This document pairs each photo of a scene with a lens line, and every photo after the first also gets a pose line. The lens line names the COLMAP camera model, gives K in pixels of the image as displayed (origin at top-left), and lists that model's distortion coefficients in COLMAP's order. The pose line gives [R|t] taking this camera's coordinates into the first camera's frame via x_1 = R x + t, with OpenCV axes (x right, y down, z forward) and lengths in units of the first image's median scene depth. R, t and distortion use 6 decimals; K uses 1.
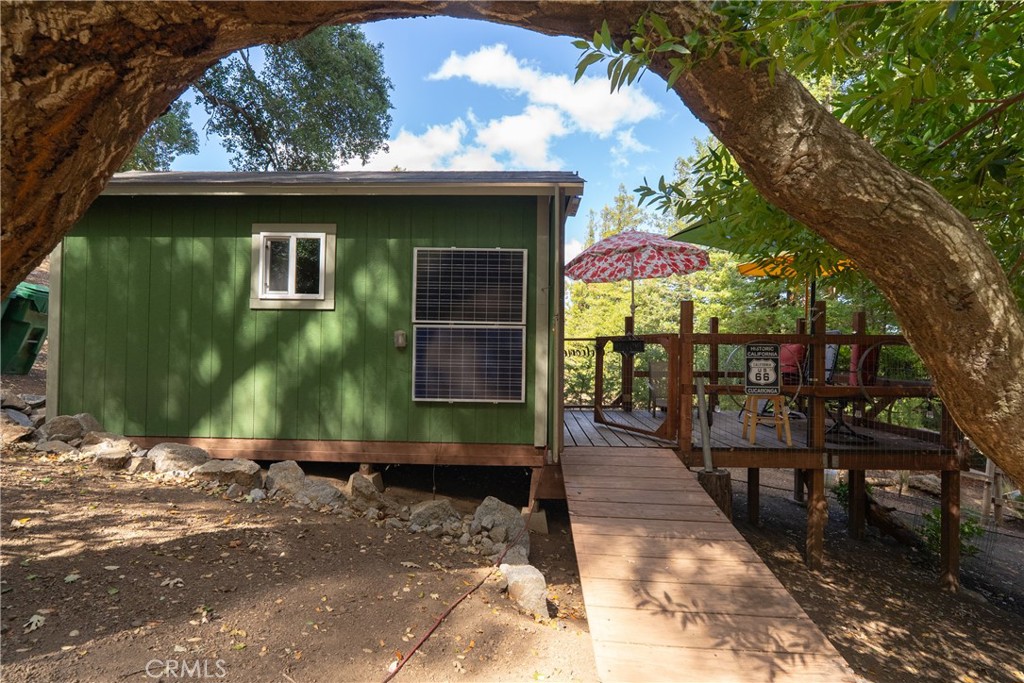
lens RADIAL K [[460.2, 0, 513.7], [0, 460.2, 344.0], [0, 0, 1]] dist [-0.005729, 0.001268]
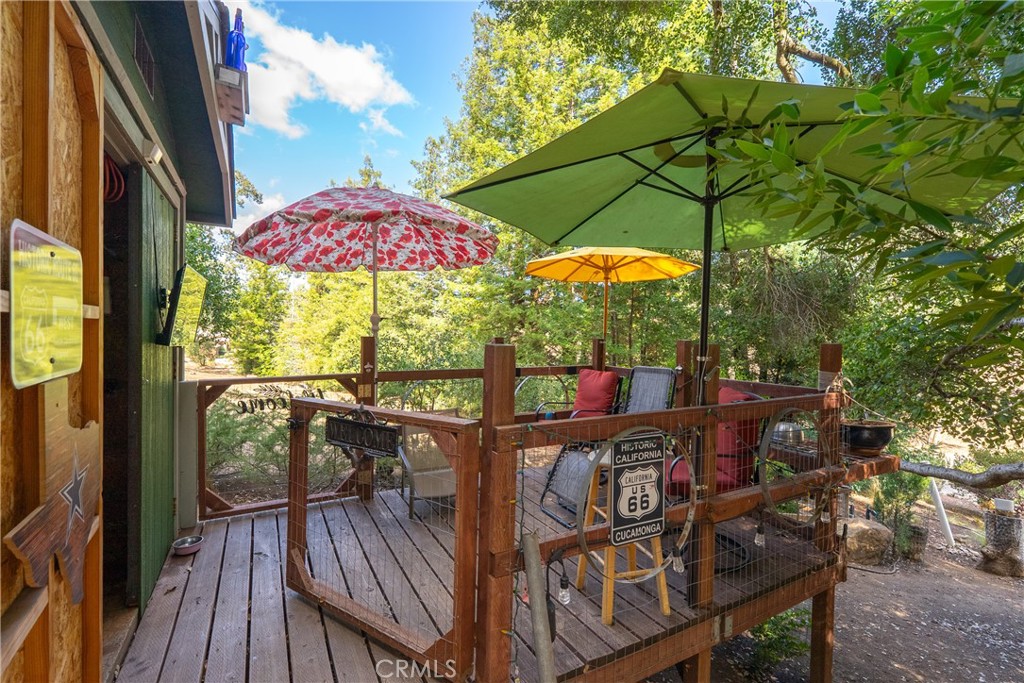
lens RADIAL K [[460.2, 0, 515.2], [0, 460.2, 336.5], [0, 0, 1]] dist [-0.005729, 0.001268]
pose [[0.861675, -0.000535, 0.507460, 0.109869], [-0.007177, 0.999887, 0.013241, -0.063573], [-0.507410, -0.015051, 0.861573, 0.384981]]
